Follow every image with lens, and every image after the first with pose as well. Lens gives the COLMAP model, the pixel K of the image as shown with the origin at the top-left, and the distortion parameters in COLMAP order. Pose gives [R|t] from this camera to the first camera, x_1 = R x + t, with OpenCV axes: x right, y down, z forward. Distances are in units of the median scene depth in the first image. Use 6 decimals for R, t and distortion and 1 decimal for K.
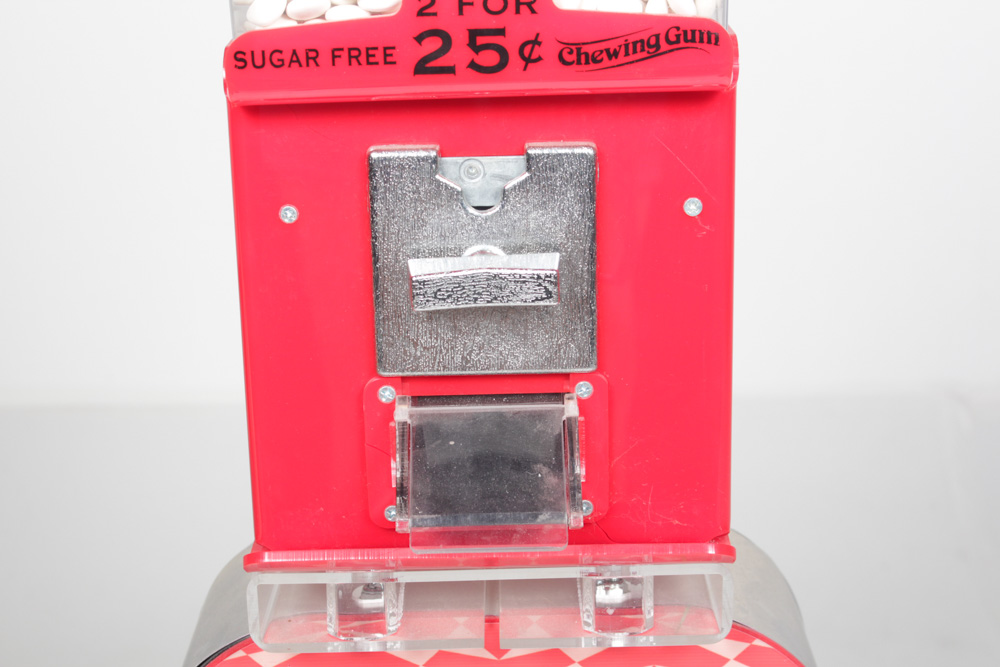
lens RADIAL K [[1842.7, 0, 502.2], [0, 1842.7, 334.5], [0, 0, 1]] dist [0.018948, 0.000000]
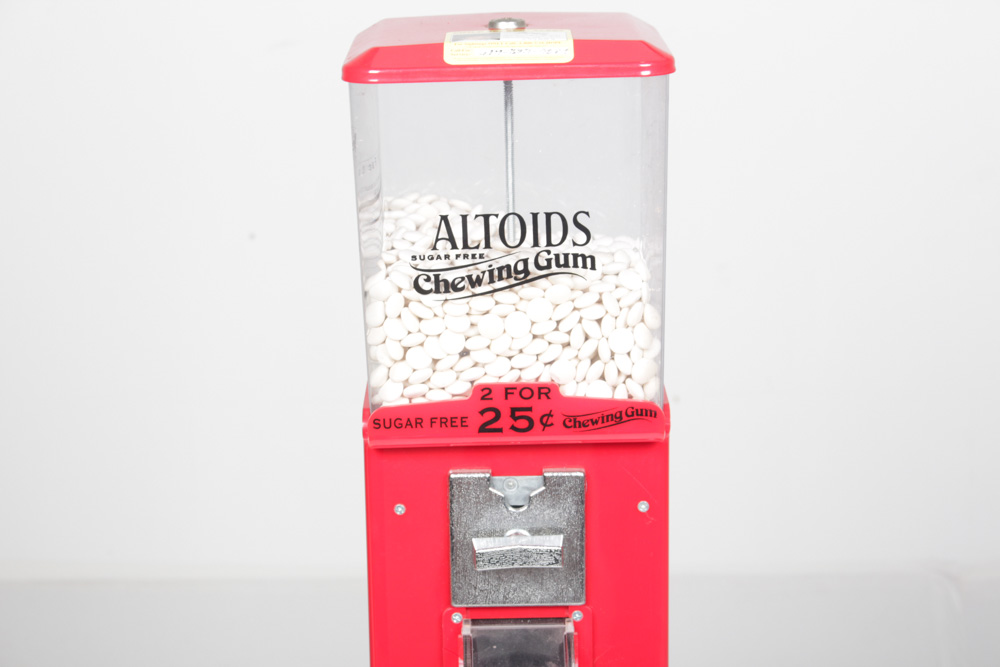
lens RADIAL K [[2483.3, 0, 500.8], [0, 2483.3, 332.0], [0, 0, 1]] dist [0.041390, 0.000000]
pose [[0.999925, 0.006097, 0.010654, -0.050389], [-0.005608, 0.998955, -0.045356, -0.125560], [-0.010920, 0.045292, 0.998914, -1.257079]]
